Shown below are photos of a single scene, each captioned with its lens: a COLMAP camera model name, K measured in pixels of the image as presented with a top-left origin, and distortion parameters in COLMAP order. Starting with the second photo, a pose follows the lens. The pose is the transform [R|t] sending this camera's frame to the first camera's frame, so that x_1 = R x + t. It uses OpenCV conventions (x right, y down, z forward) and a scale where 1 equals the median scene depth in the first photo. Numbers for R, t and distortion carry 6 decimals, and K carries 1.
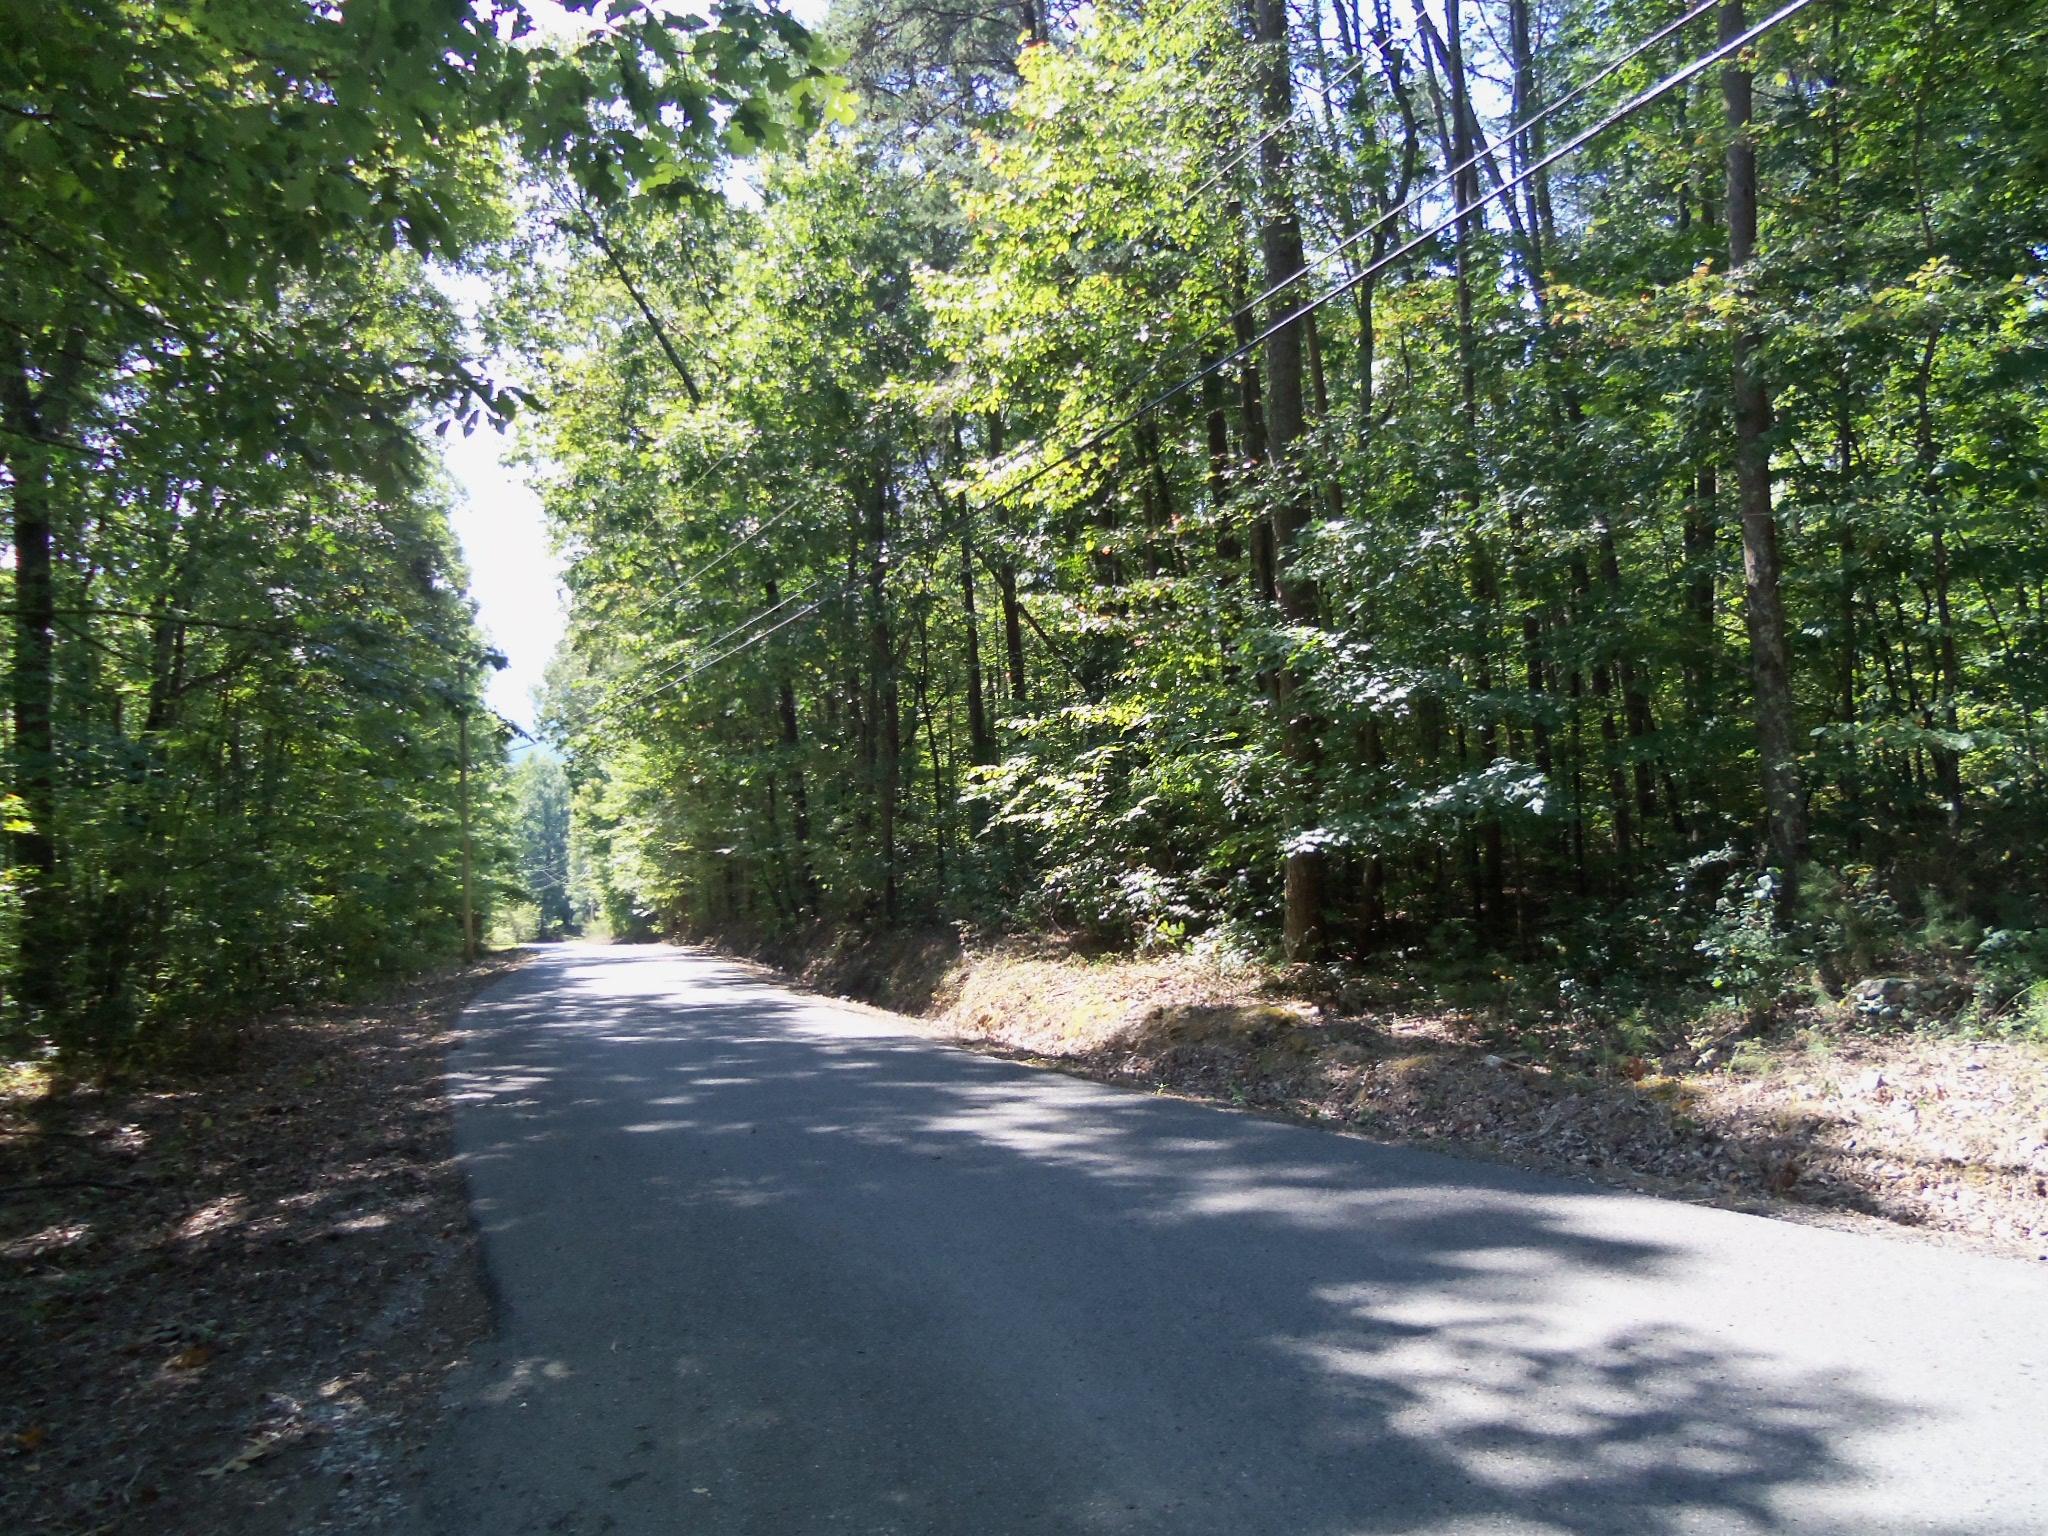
lens RADIAL K [[1661.2, 0, 1024.0], [0, 1661.2, 768.0], [0, 0, 1]] dist [-0.061595, 0.041065]
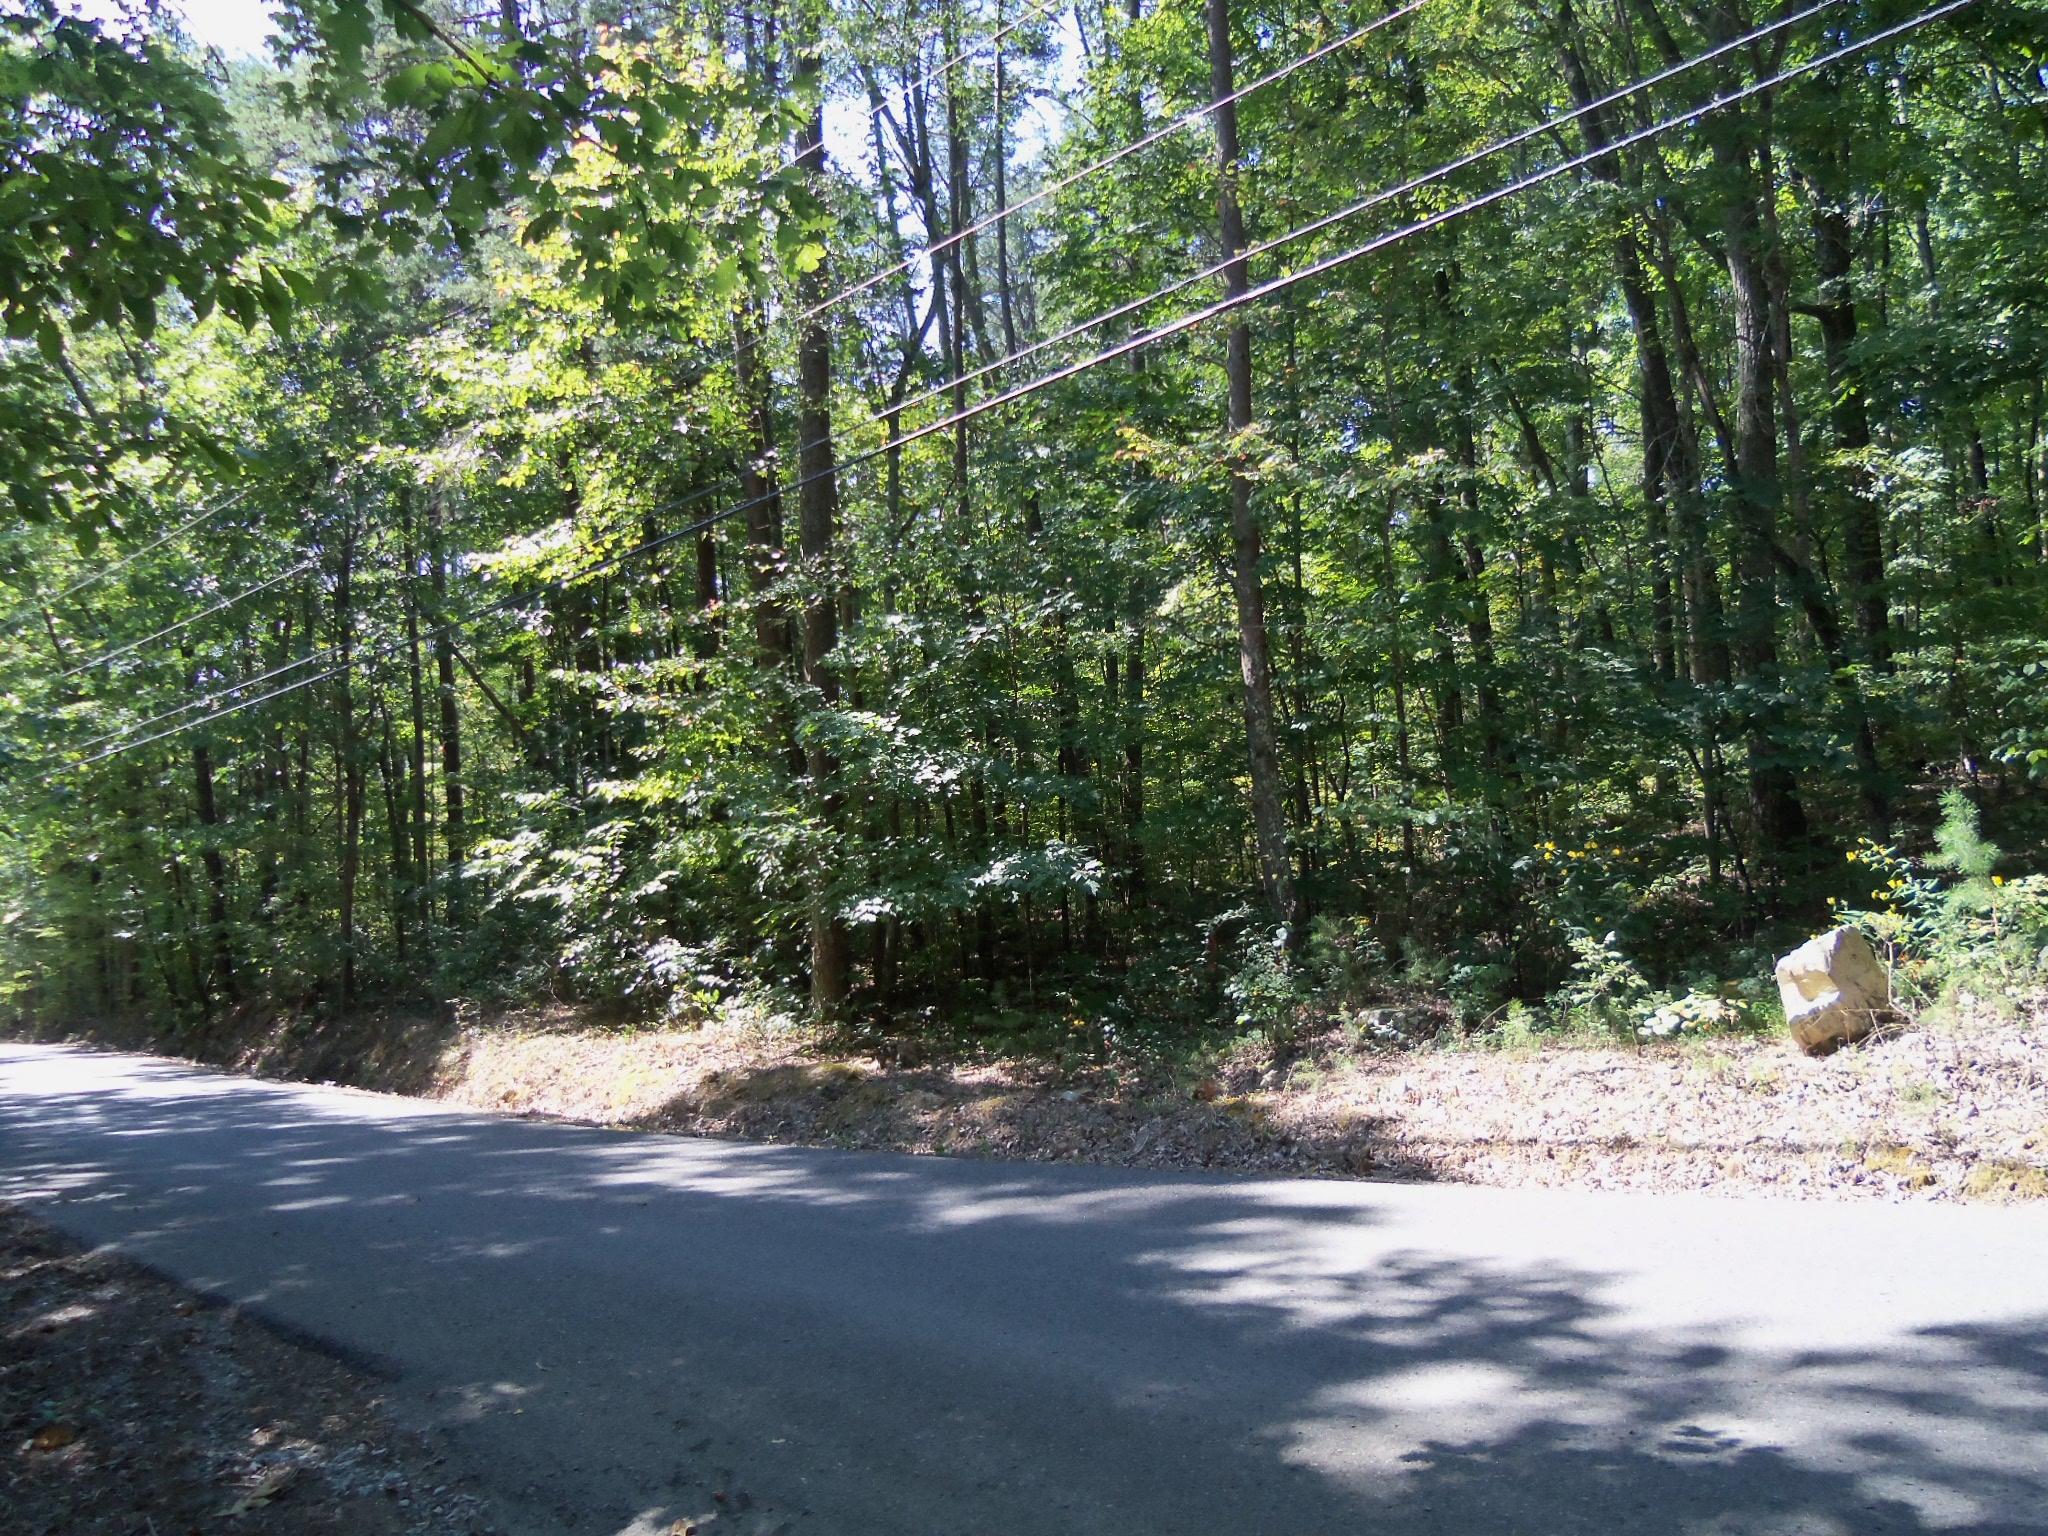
lens RADIAL K [[1661.2, 0, 1024.0], [0, 1661.2, 768.0], [0, 0, 1]] dist [-0.061595, 0.041065]
pose [[0.931281, 0.015654, 0.363965, -0.098085], [0.001692, 0.998880, -0.047290, 0.003261], [-0.364298, 0.044656, 0.930211, -0.036934]]
